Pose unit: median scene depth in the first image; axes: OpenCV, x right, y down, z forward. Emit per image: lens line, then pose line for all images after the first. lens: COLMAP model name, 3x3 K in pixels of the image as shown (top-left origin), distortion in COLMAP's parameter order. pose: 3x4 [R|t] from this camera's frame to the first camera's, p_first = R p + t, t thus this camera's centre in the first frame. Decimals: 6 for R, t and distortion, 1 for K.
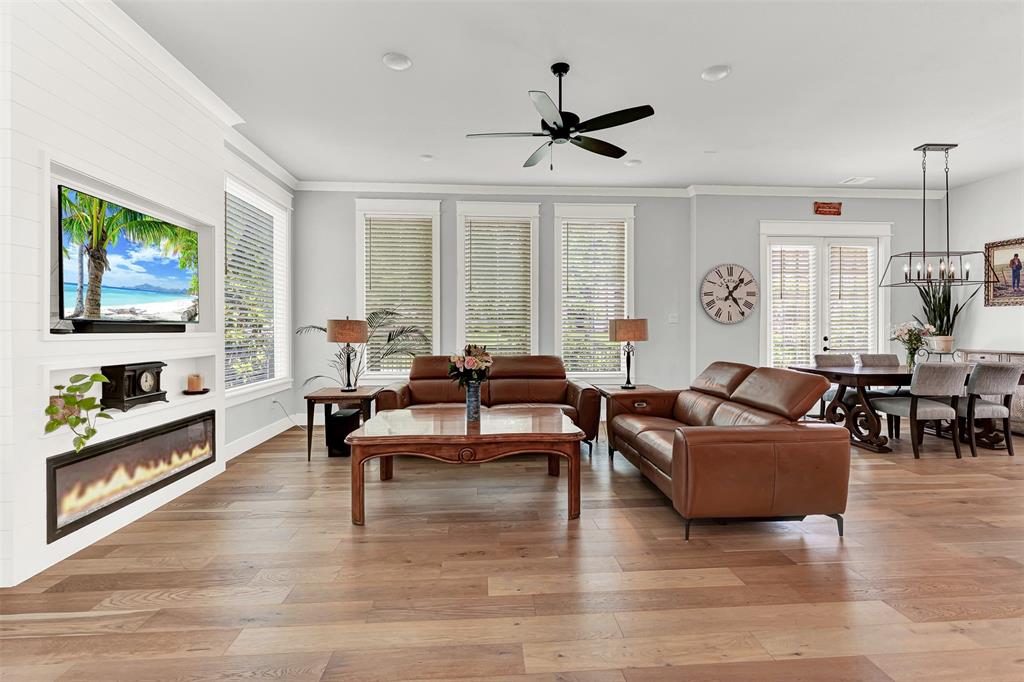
lens RADIAL K [[475.3, 0, 512.6], [0, 475.3, 333.6], [0, 0, 1]] dist [0.001980, 0.000284]
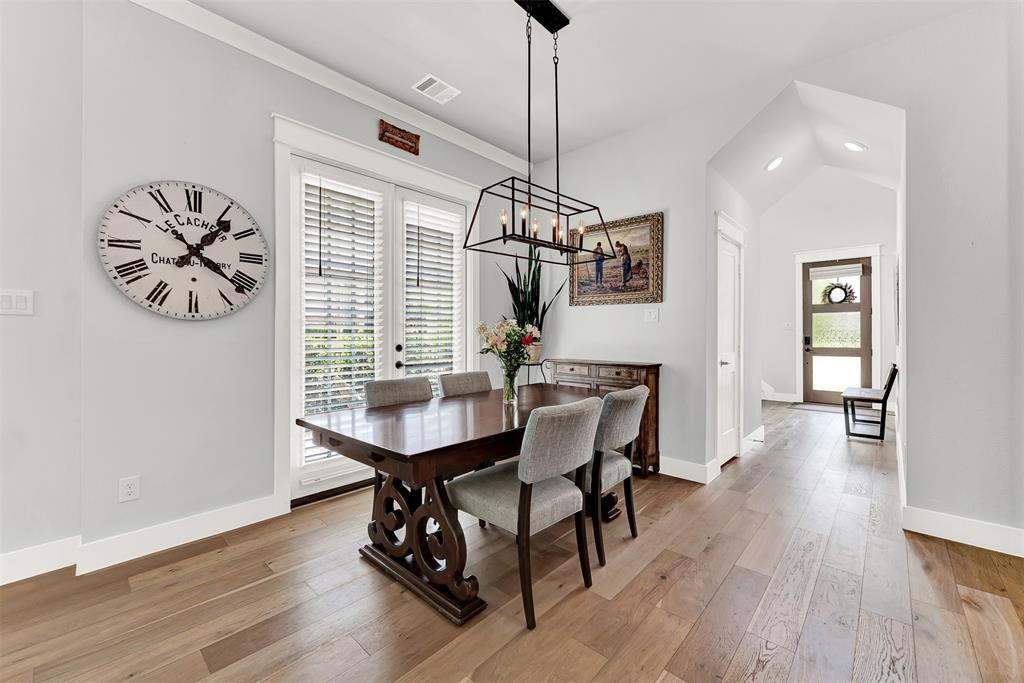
lens RADIAL K [[409.1, 0, 514.9], [0, 409.1, 338.1], [0, 0, 1]] dist [0.000103, -0.000013]
pose [[0.724953, -0.005583, 0.688776, 0.412916], [0.004134, 0.999984, 0.003755, -0.004158], [-0.688786, 0.000125, 0.724965, 0.524332]]
